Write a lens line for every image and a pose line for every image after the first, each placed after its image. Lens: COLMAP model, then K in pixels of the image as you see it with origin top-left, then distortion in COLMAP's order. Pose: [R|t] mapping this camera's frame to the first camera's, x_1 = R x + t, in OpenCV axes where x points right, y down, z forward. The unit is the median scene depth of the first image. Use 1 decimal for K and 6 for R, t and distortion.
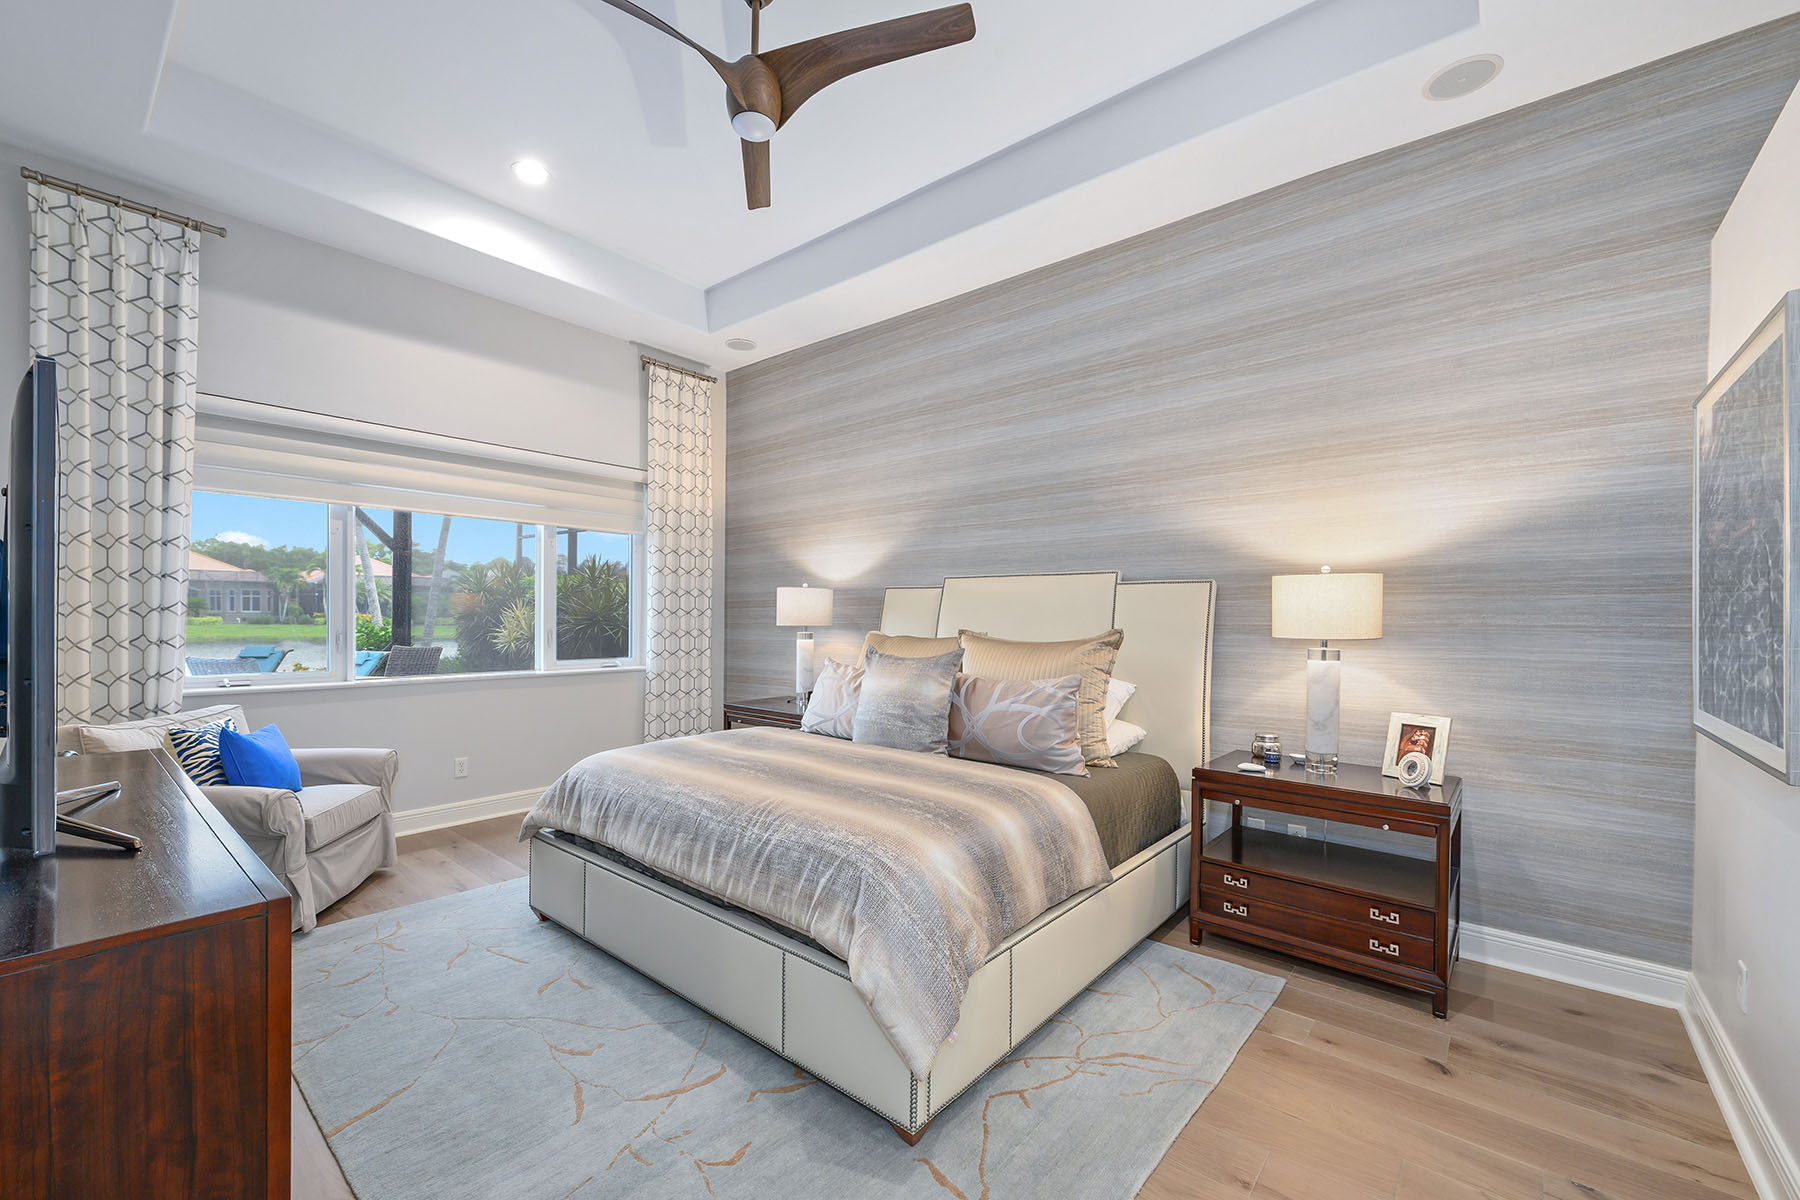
lens RADIAL K [[740.8, 0, 897.4], [0, 740.8, 614.7], [0, 0, 1]] dist [0.006871, -0.000094]
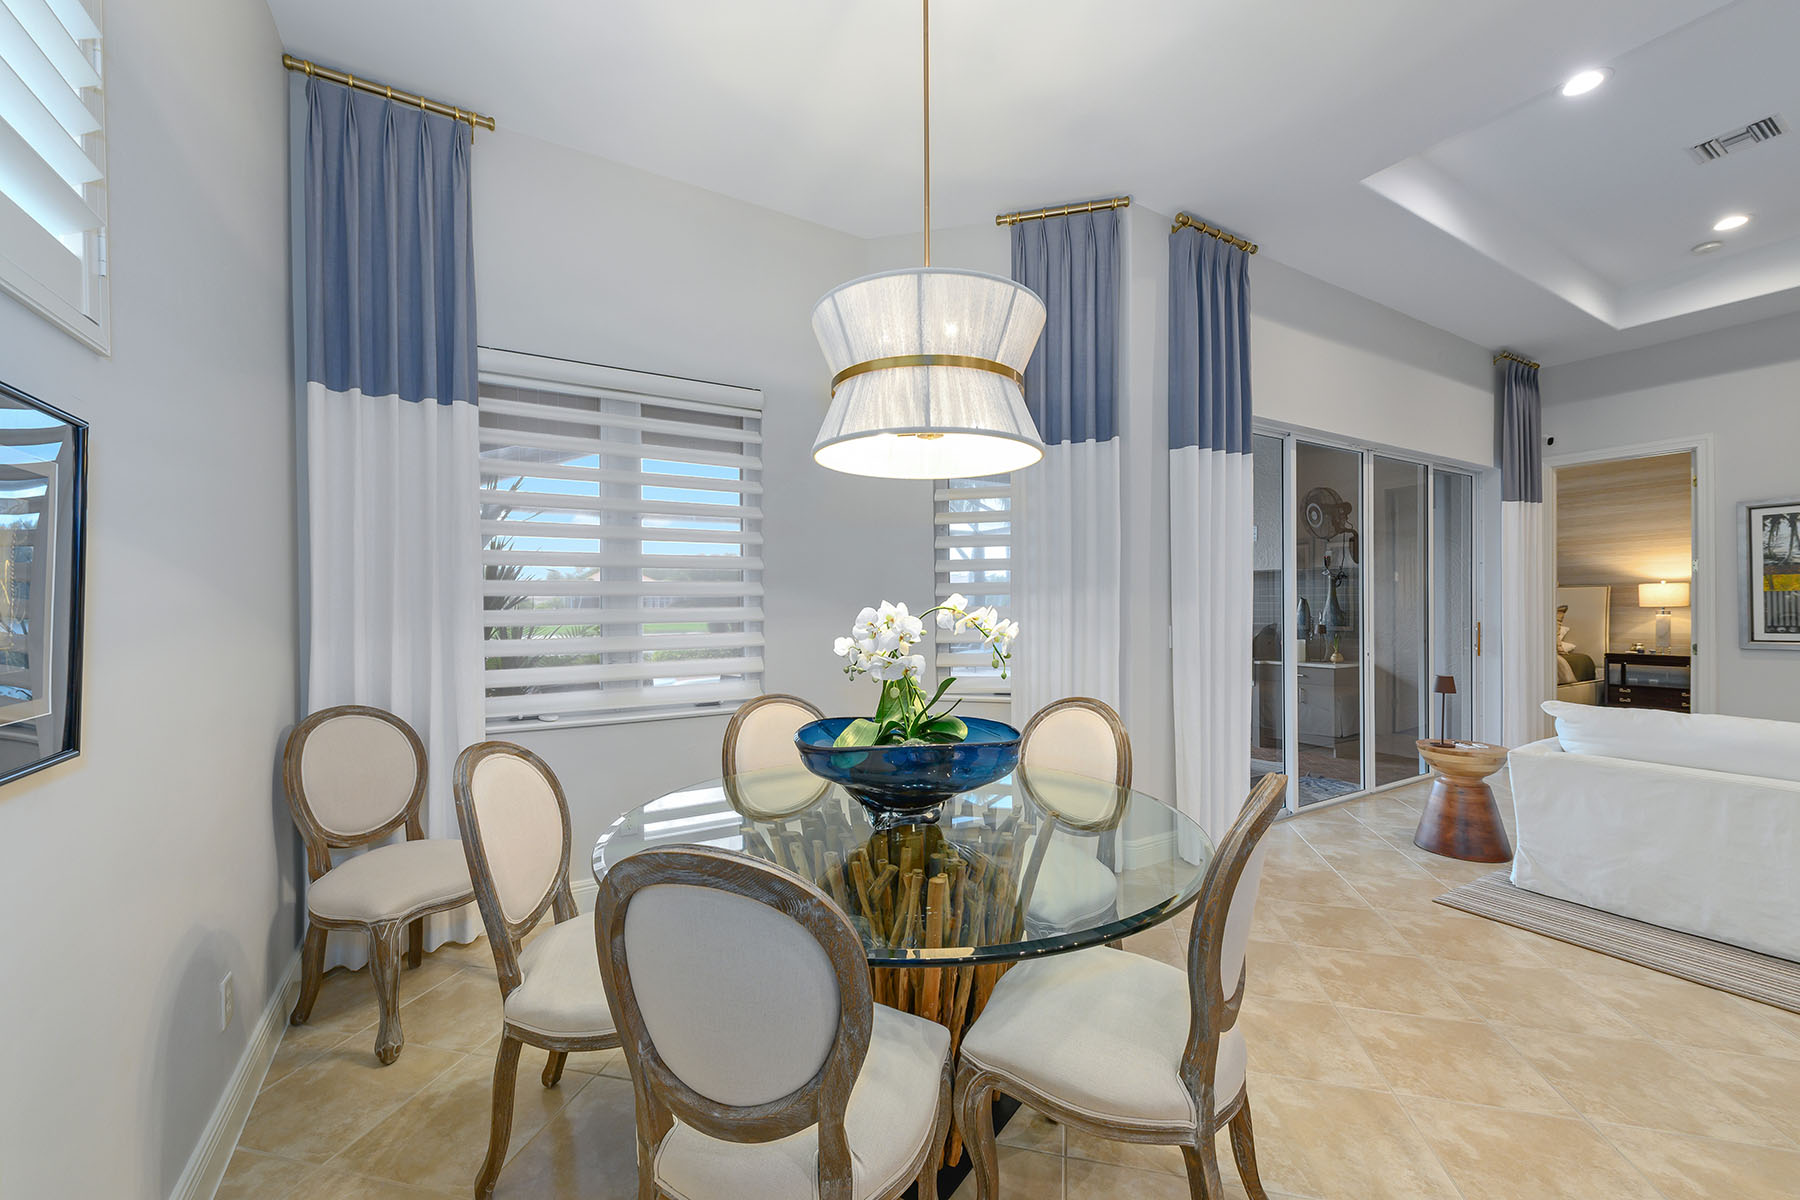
lens RADIAL K [[709.3, 0, 901.3], [0, 709.3, 605.8], [0, 0, 1]] dist [0.008054, -0.000543]
pose [[0.947314, -0.018890, -0.319748, -1.185299], [0.018510, 0.999820, -0.004228, -0.012056], [0.319770, -0.001913, 0.947493, -2.281055]]
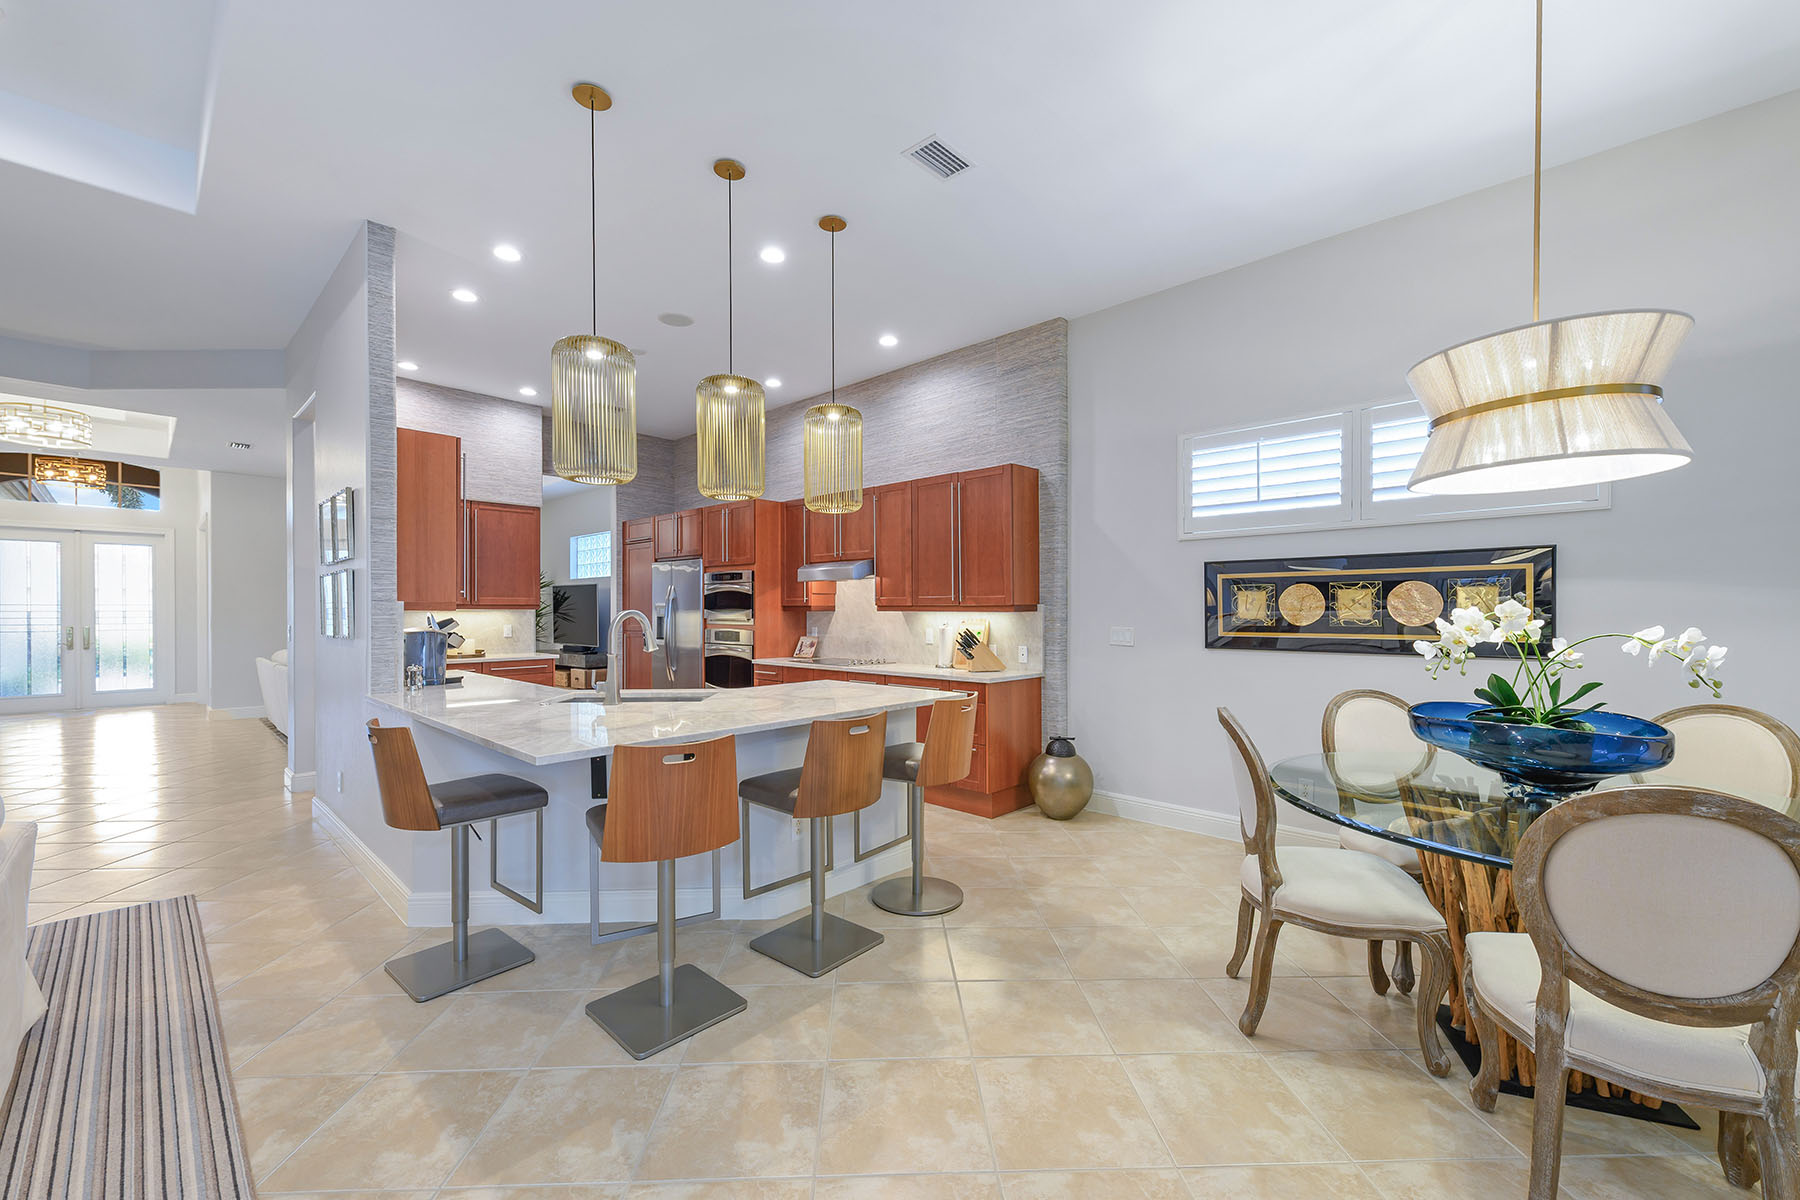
lens RADIAL K [[709.3, 0, 901.3], [0, 709.3, 605.8], [0, 0, 1]] dist [0.008054, -0.000543]
pose [[-0.997642, -0.014144, 0.067154, -0.835717], [-0.014664, 0.999866, -0.007259, -0.009841], [-0.067043, -0.008227, -0.997716, -1.092147]]
